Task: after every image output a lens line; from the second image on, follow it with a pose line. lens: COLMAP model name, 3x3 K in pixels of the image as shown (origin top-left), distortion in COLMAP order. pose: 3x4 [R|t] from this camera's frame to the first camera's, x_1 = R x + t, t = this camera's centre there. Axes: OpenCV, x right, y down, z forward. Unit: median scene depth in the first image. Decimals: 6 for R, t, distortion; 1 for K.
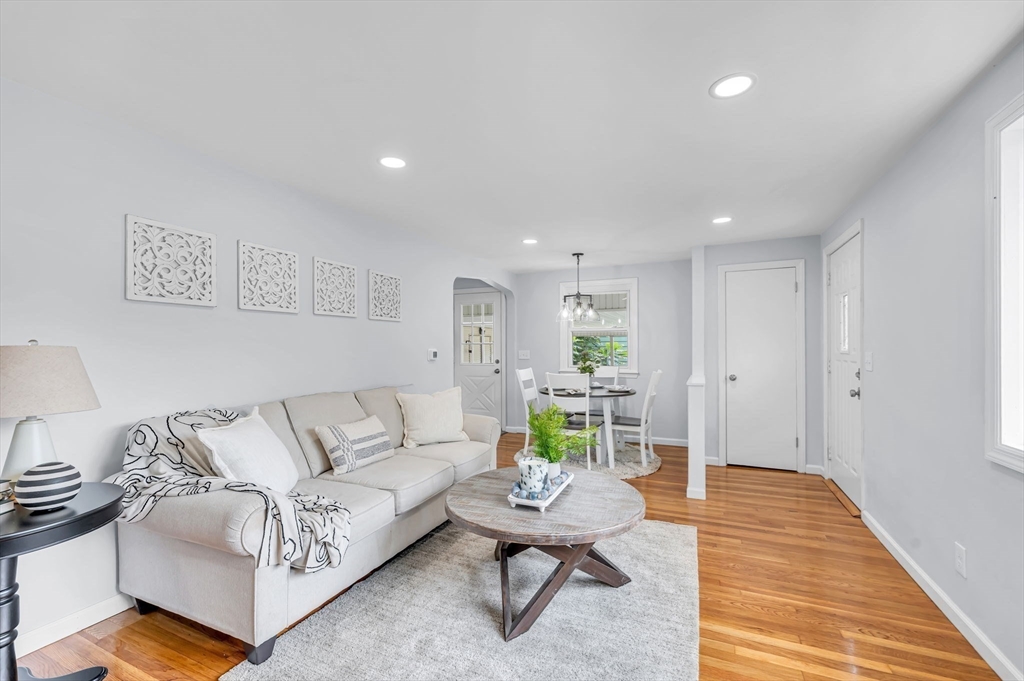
lens RADIAL K [[421.5, 0, 511.1], [0, 421.5, 347.6], [0, 0, 1]] dist [-0.000173, -0.000197]
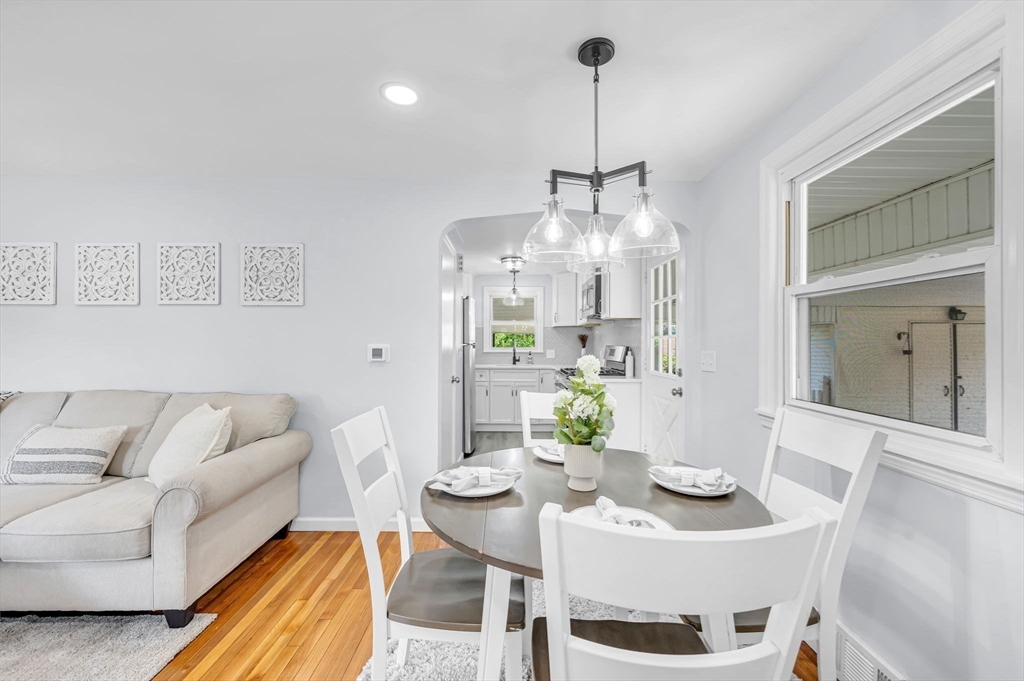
lens RADIAL K [[400.7, 0, 508.4], [0, 400.7, 343.1], [0, 0, 1]] dist [-0.000355, -0.000415]
pose [[0.421359, 0.006617, -0.906870, 0.663474], [-0.007870, 0.999962, 0.003640, -0.003438], [0.906860, 0.005603, 0.421395, 1.333256]]
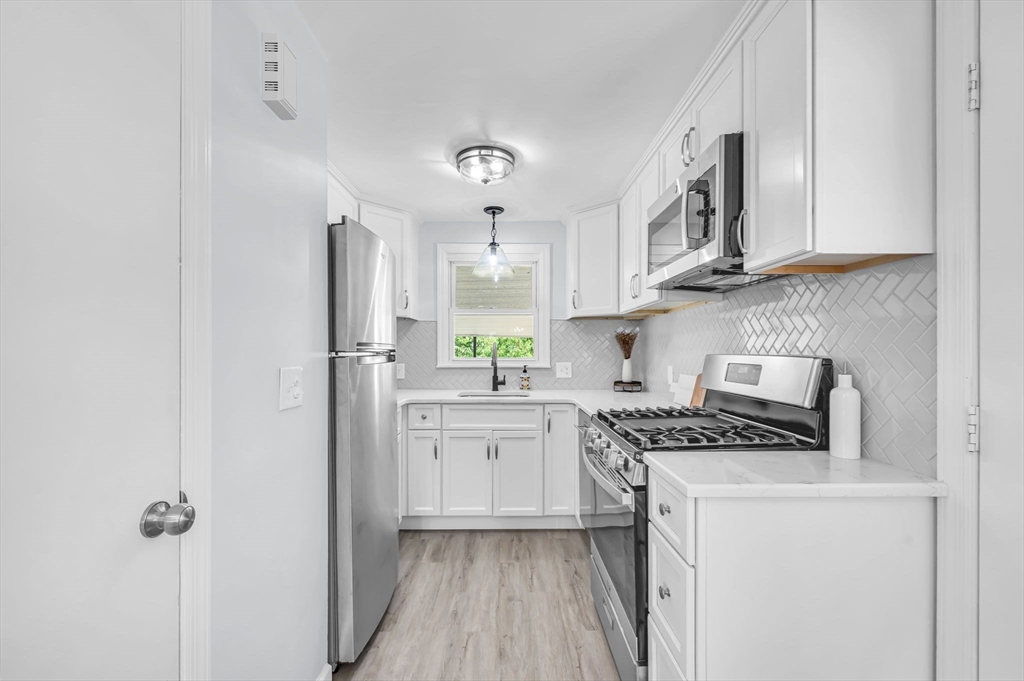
lens RADIAL K [[421.5, 0, 518.0], [0, 421.5, 347.5], [0, 0, 1]] dist [-0.000173, -0.000197]
pose [[0.447937, -0.000655, -0.894065, -0.168479], [-0.004738, 0.999984, -0.003106, 0.001008], [0.894053, 0.005627, 0.447926, 1.786136]]
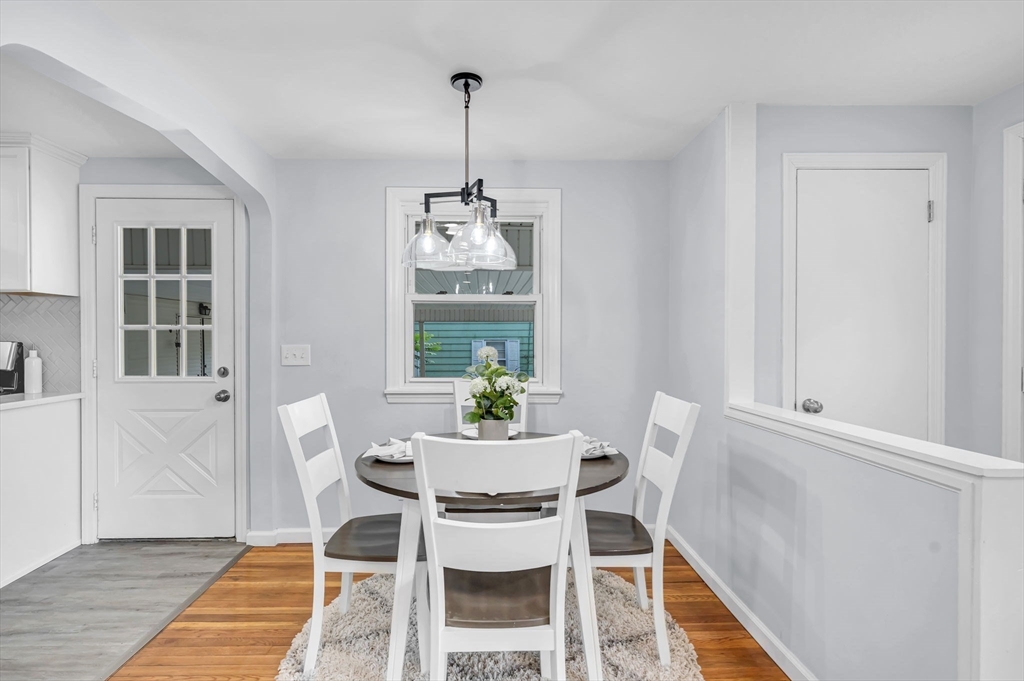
lens RADIAL K [[486.1, 0, 502.5], [0, 486.1, 343.1], [0, 0, 1]] dist [-0.001315, 0.000349]
pose [[0.896574, -0.001256, 0.442891, 0.001996], [-0.002772, 0.999960, 0.008447, 0.001062], [-0.442885, -0.008801, 0.896535, 1.002069]]
